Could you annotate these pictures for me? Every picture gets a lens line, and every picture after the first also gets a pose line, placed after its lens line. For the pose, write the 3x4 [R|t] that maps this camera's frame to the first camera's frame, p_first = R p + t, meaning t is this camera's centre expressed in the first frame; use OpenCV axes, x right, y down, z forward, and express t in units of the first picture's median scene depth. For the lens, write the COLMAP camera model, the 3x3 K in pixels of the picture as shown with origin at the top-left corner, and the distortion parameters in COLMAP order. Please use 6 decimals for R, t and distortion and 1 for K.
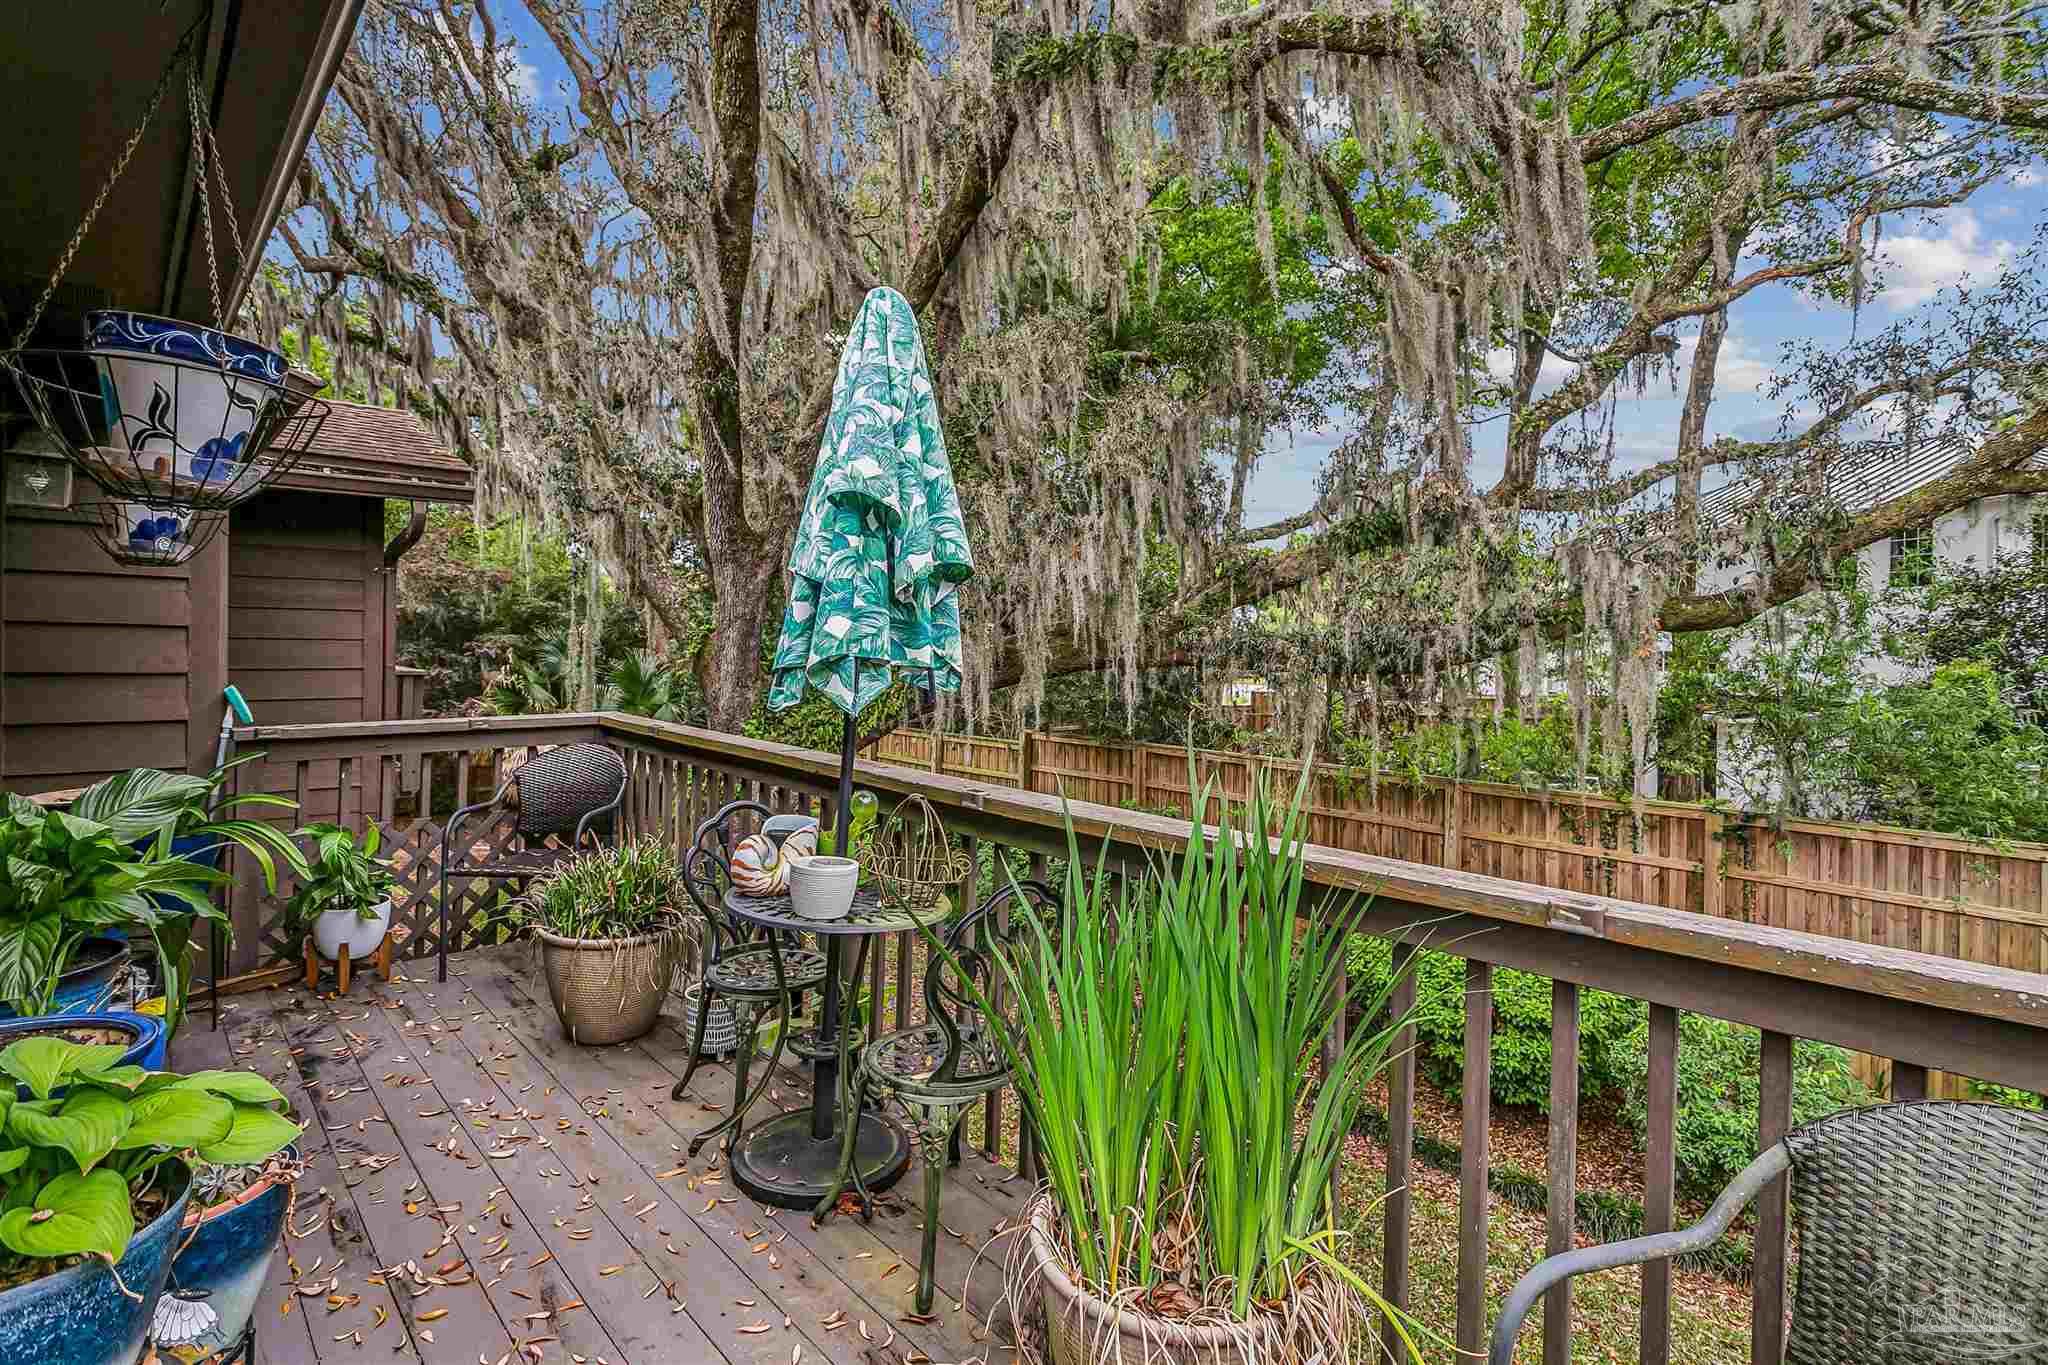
lens RADIAL K [[981.3, 0, 1029.4], [0, 981.3, 666.9], [0, 0, 1]] dist [0.012385, 0.000219]
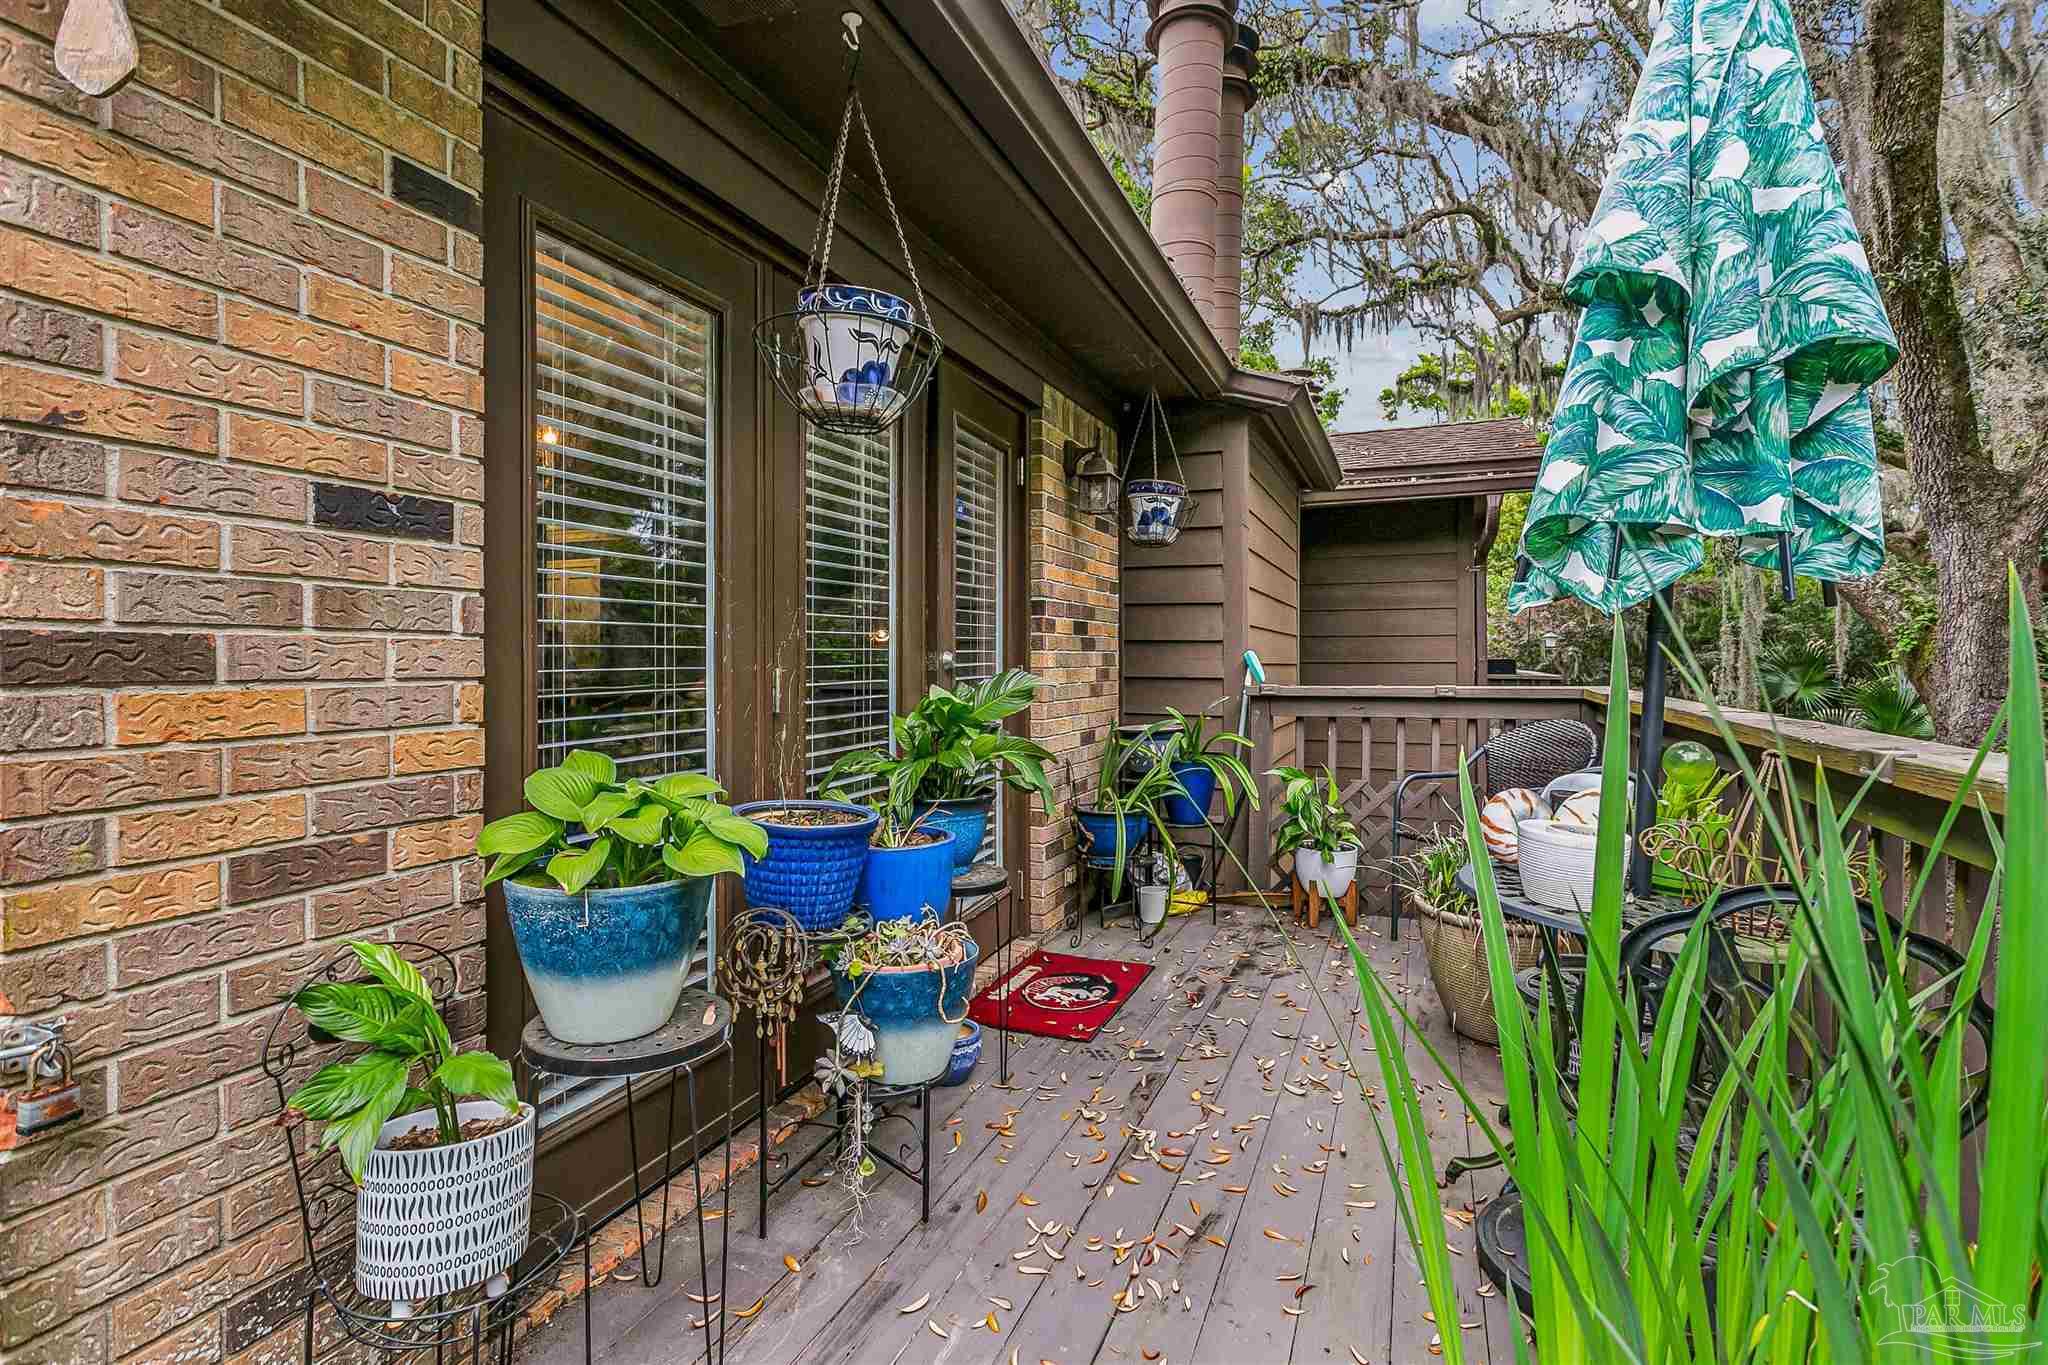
lens RADIAL K [[981.3, 0, 1027.9], [0, 981.3, 680.4], [0, 0, 1]] dist [0.012385, 0.000219]
pose [[0.431788, -0.003176, -0.901969, 0.236323], [-0.010986, 0.999901, -0.008781, 0.099259], [0.901908, 0.013701, 0.431711, 0.337676]]
